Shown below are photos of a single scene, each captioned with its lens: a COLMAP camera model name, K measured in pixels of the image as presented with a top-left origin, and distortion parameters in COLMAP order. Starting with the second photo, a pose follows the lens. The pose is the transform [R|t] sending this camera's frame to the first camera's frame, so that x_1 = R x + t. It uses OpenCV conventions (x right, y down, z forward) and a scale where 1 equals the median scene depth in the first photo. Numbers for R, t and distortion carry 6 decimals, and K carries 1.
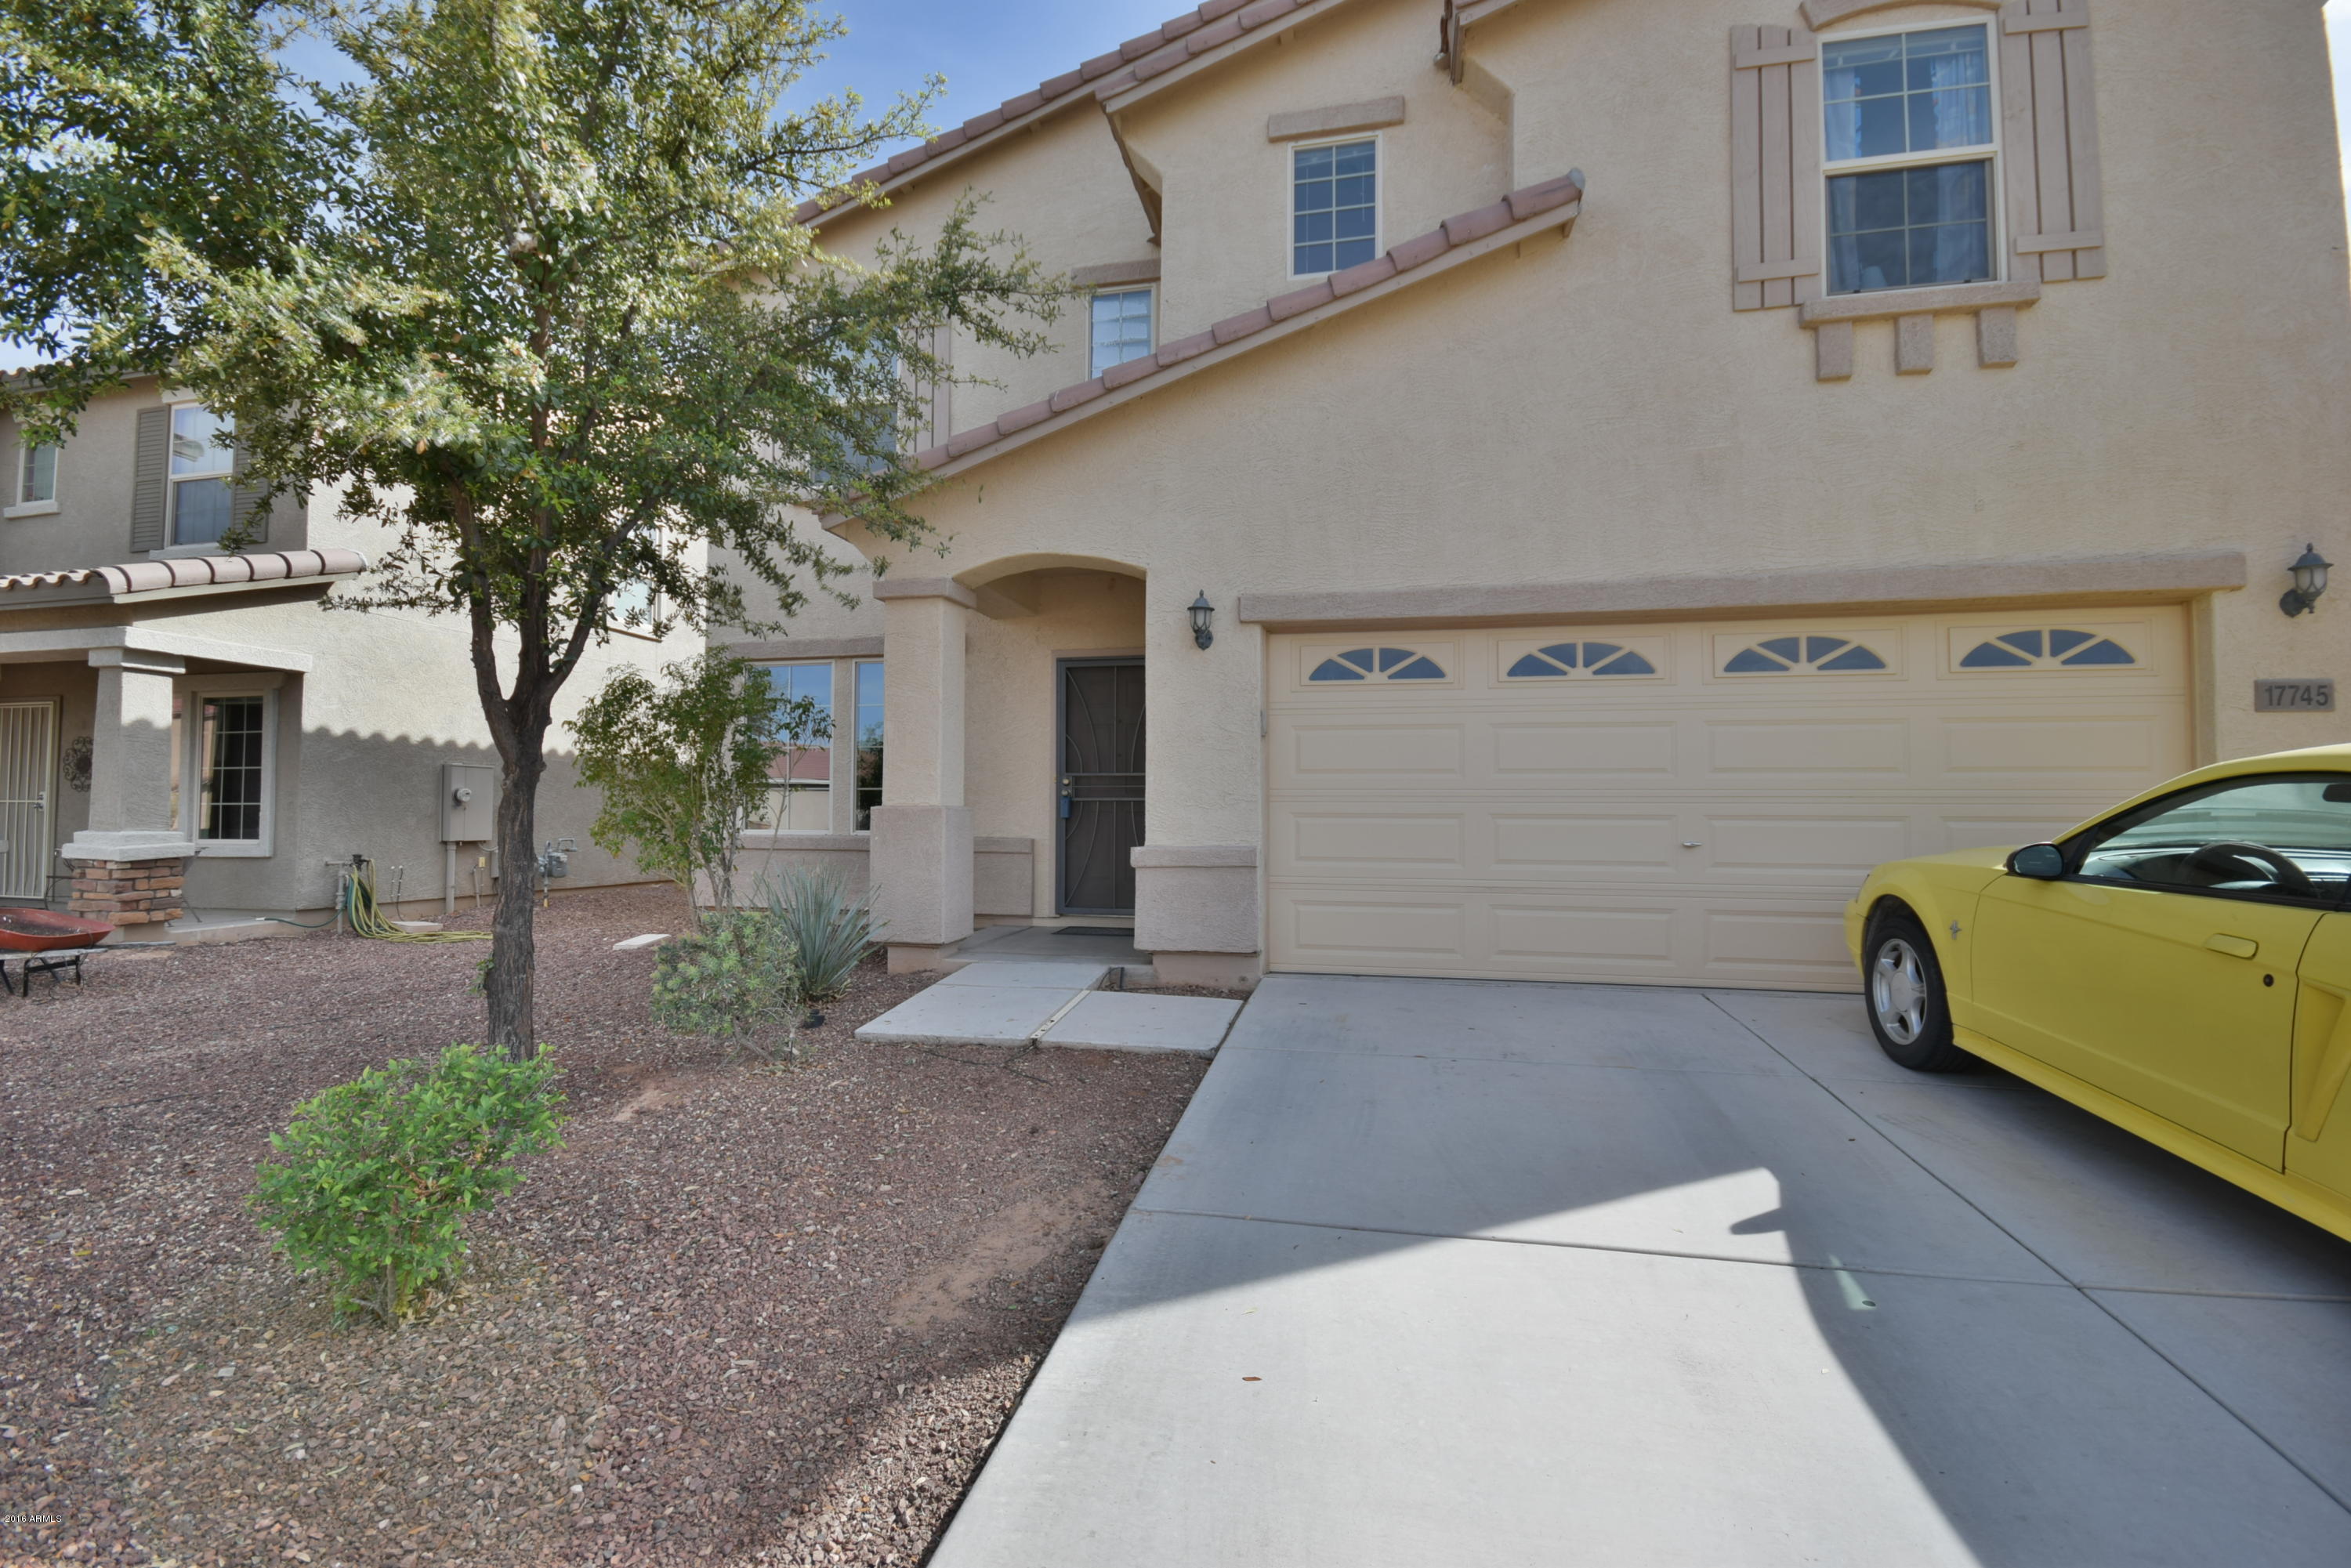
lens RADIAL K [[1029.1, 0, 1155.0], [0, 1029.1, 788.5], [0, 0, 1]] dist [-0.011741, -0.004310]
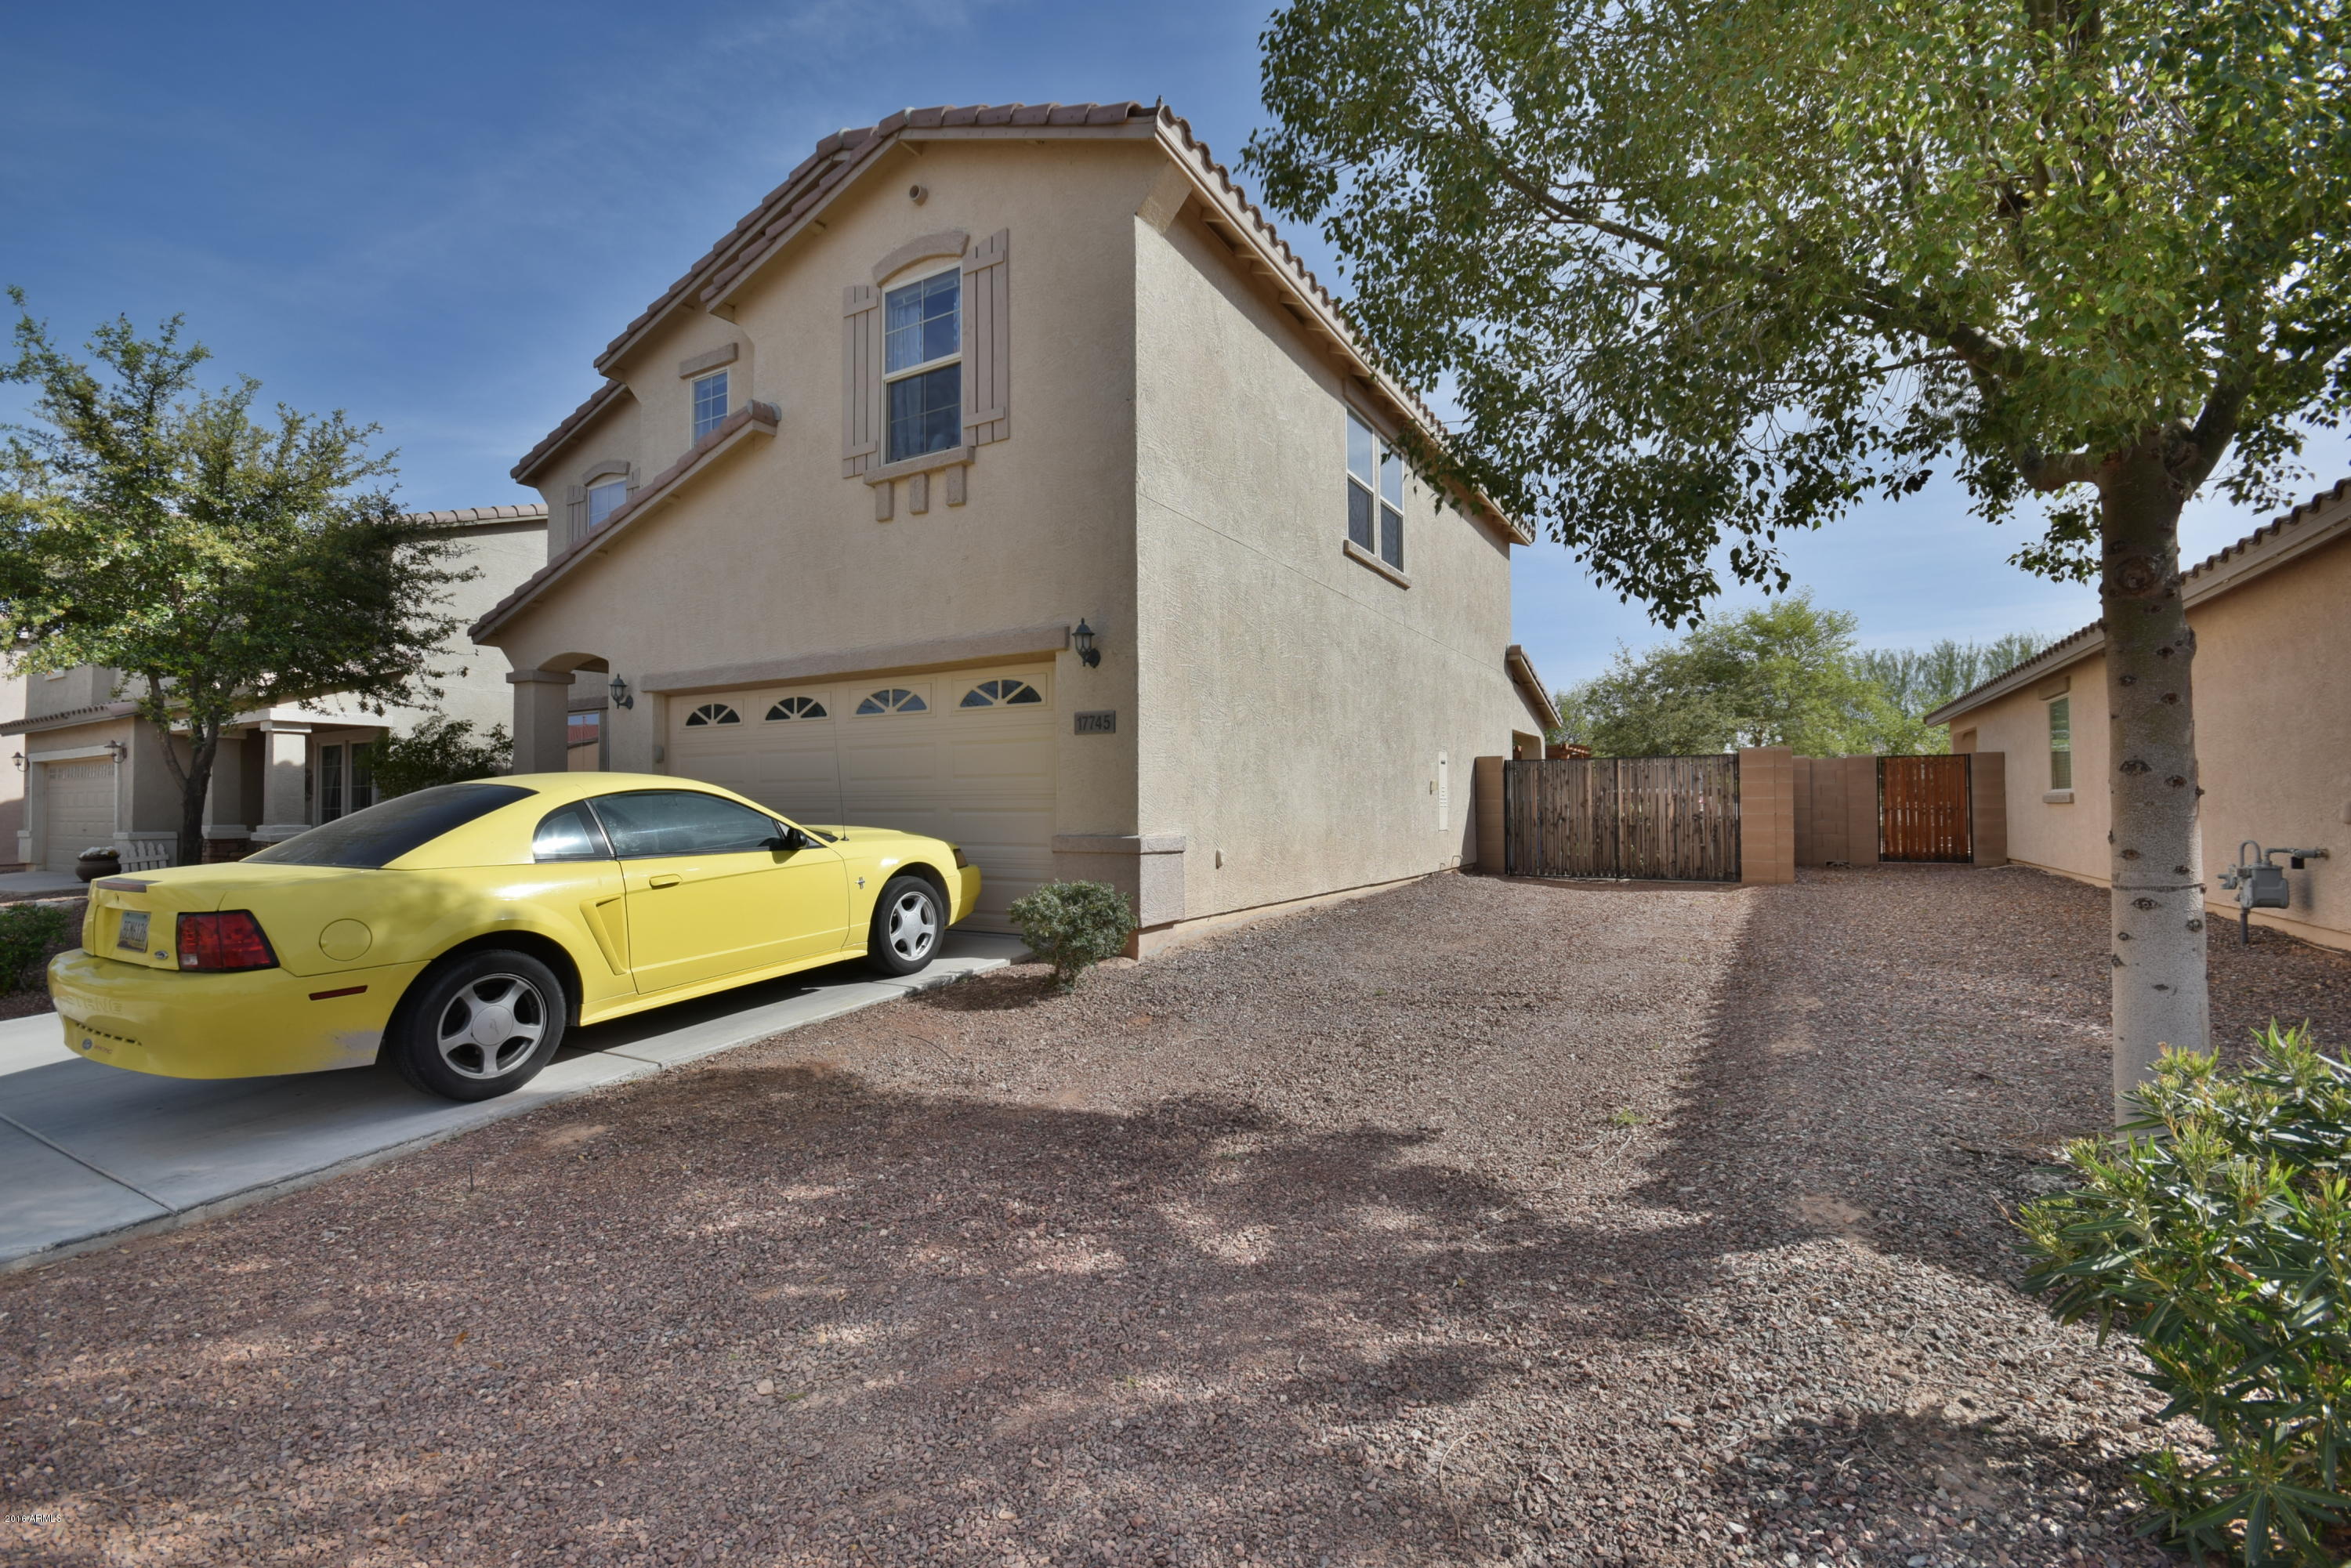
lens RADIAL K [[1029.1, 0, 1169.4], [0, 1029.1, 794.7], [0, 0, 1]] dist [-0.011741, -0.004310]
pose [[0.957253, -0.014389, -0.288893, 1.362647], [0.018304, 0.999774, 0.010854, -0.002960], [0.288671, -0.015678, 0.957300, -0.309562]]
